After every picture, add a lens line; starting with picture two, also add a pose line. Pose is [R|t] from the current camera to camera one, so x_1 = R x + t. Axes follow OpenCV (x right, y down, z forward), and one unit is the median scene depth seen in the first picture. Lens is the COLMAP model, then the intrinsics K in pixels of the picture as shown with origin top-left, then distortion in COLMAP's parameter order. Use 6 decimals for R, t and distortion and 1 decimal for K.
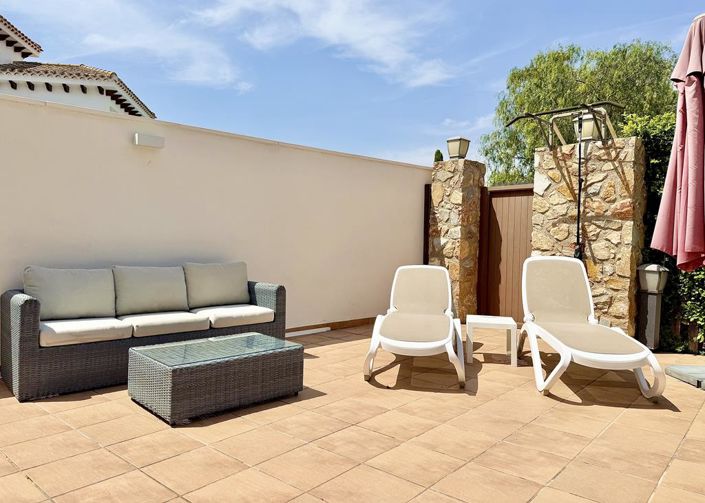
lens RADIAL K [[492.7, 0, 351.3], [0, 492.7, 252.9], [0, 0, 1]] dist [0.013908, -0.000409]
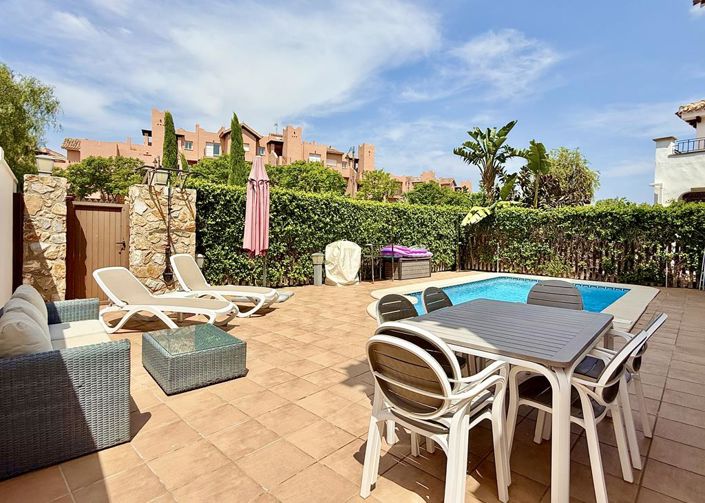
lens RADIAL K [[377.3, 0, 349.2], [0, 377.3, 249.2], [0, 0, 1]] dist [-0.000203, 0.000074]
pose [[0.034012, -0.057923, 0.997742, -0.829151], [0.008779, 0.998298, 0.057656, -0.074720], [-0.999383, 0.006799, 0.034463, 0.317360]]
